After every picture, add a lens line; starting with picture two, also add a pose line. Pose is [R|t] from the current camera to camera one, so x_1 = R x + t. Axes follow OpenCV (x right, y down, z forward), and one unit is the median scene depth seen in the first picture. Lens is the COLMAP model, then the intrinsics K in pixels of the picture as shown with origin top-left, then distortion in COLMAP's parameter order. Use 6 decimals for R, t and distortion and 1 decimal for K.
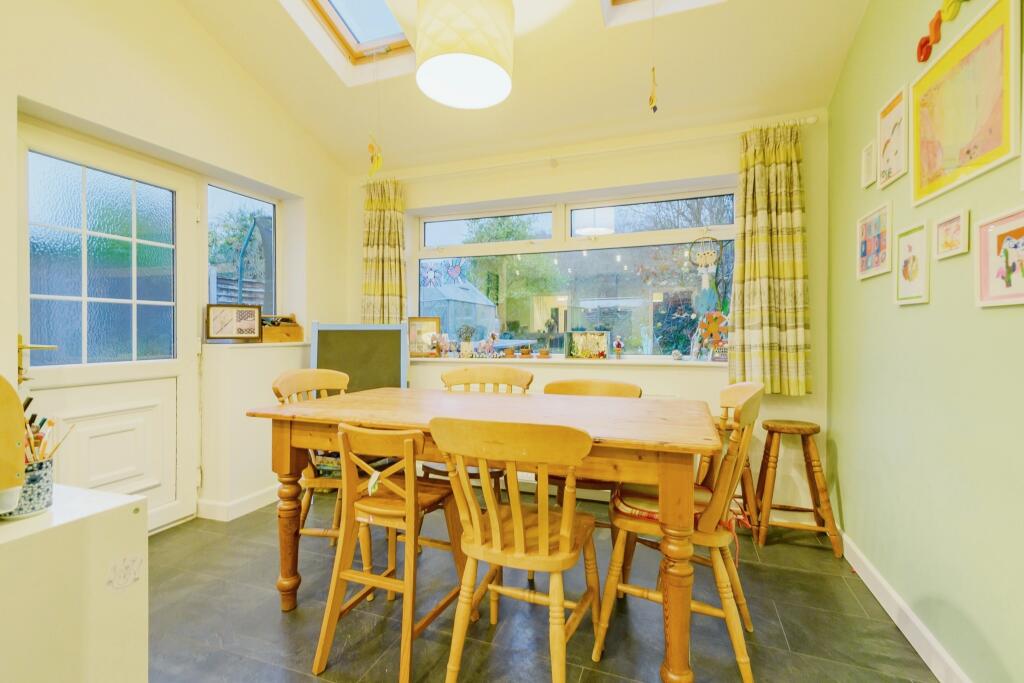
lens RADIAL K [[459.5, 0, 511.5], [0, 459.5, 337.6], [0, 0, 1]] dist [0.001615, 0.000759]
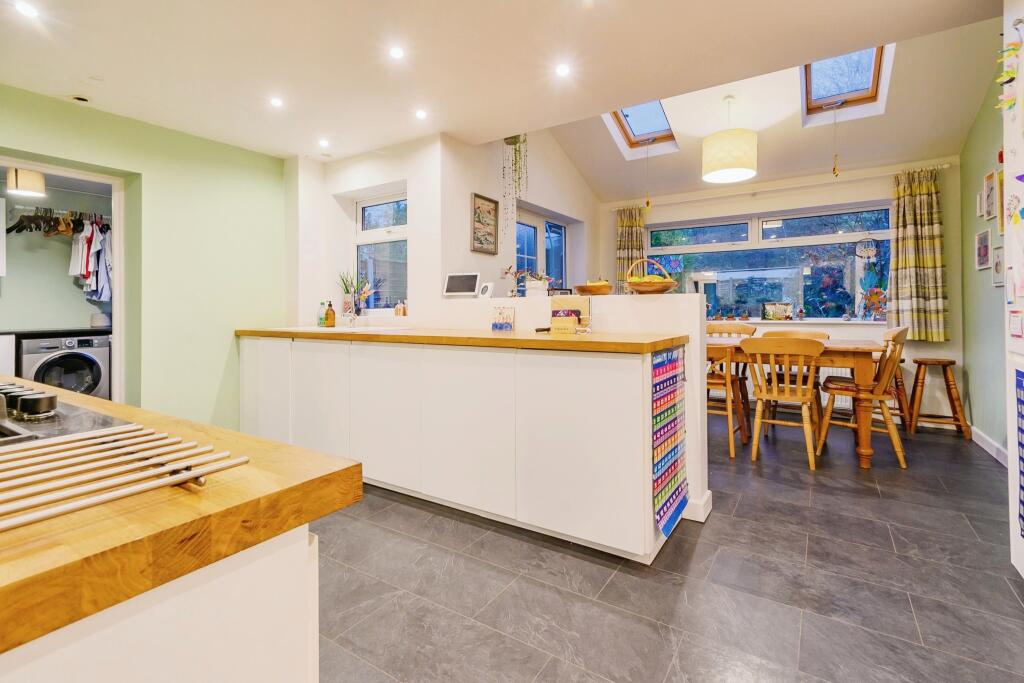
lens RADIAL K [[459.5, 0, 516.6], [0, 459.5, 304.5], [0, 0, 1]] dist [0.001615, 0.000759]
pose [[0.973874, -0.008532, -0.226928, -0.416955], [0.005760, 0.999901, -0.012876, 0.010904], [0.227015, 0.011232, 0.973826, -0.846031]]
